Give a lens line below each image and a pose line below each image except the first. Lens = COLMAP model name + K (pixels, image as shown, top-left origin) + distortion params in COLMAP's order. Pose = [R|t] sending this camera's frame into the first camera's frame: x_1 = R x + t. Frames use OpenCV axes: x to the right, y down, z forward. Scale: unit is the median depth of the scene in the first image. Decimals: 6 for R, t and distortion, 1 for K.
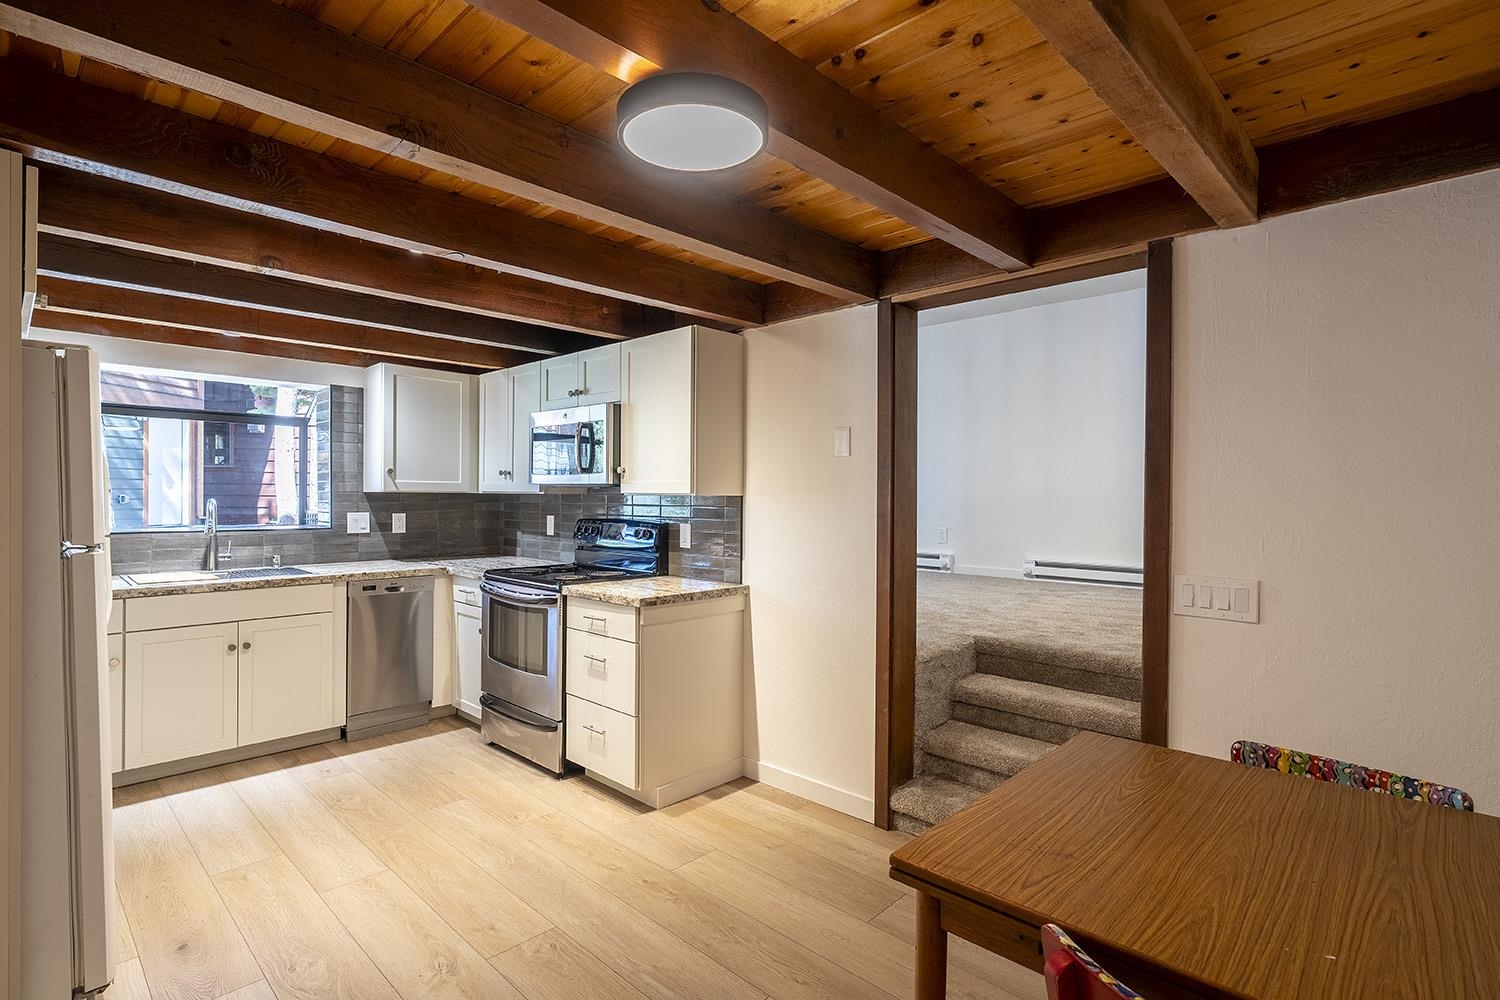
lens RADIAL K [[732.6, 0, 750.0], [0, 732.6, 500.0], [0, 0, 1]] dist [0.000116, 0.000017]
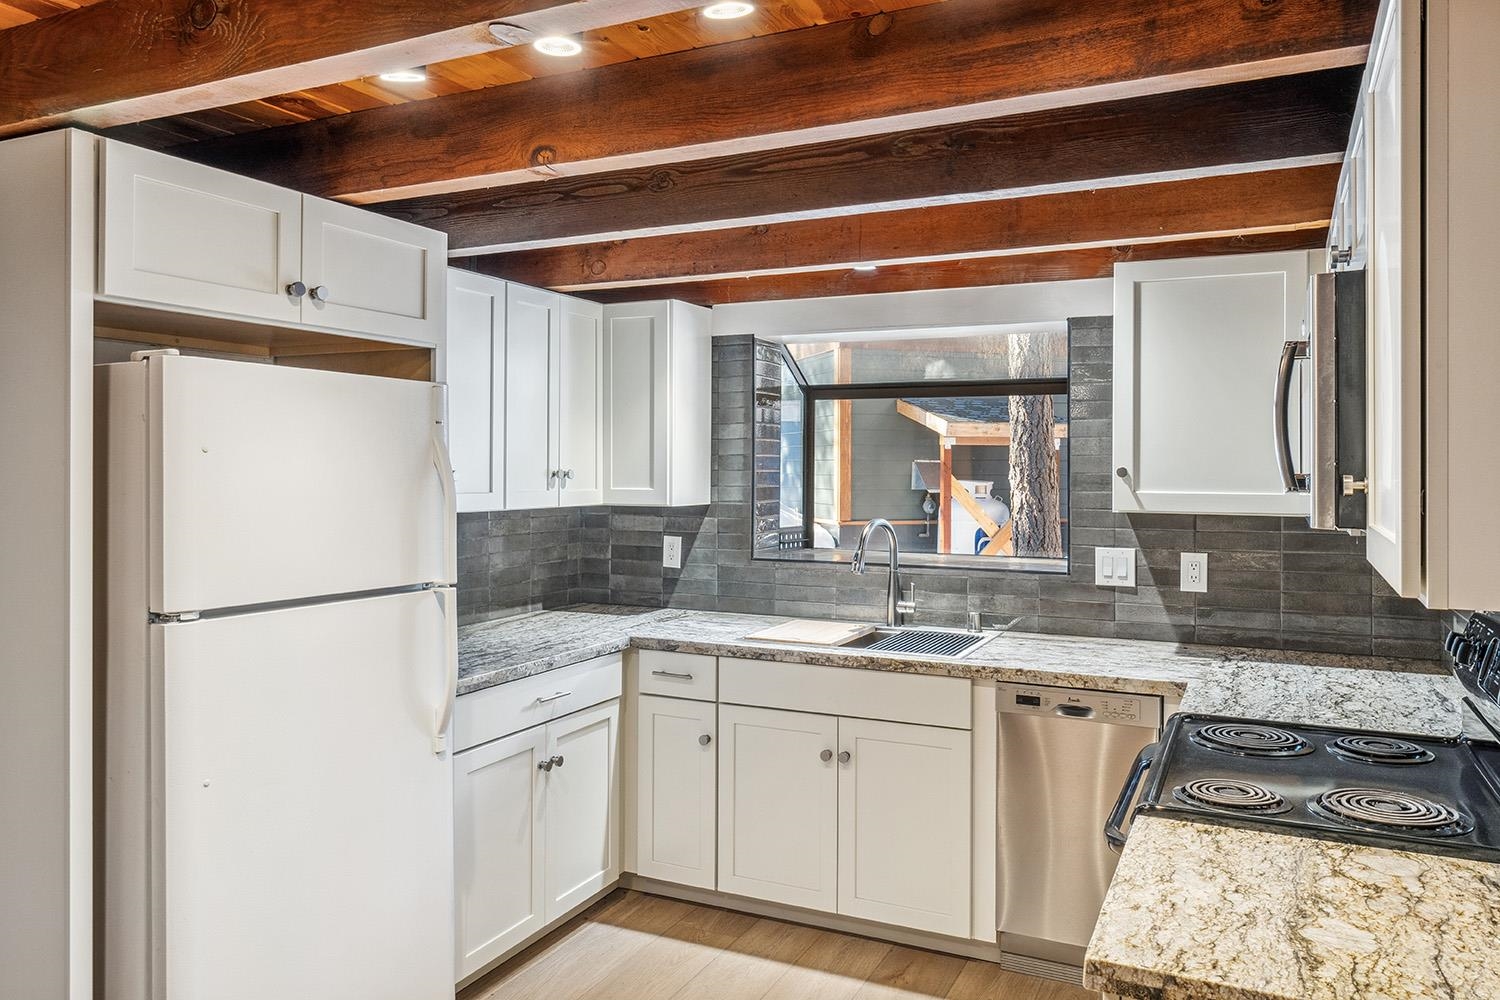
lens RADIAL K [[1088.6, 0, 748.7], [0, 1088.6, 463.1], [0, 0, 1]] dist [0.005137, 0.000917]
pose [[0.309336, -0.006702, -0.950929, 0.164291], [-0.006524, 0.999937, -0.009169, -0.041228], [0.950930, 0.009040, 0.309273, 0.573946]]
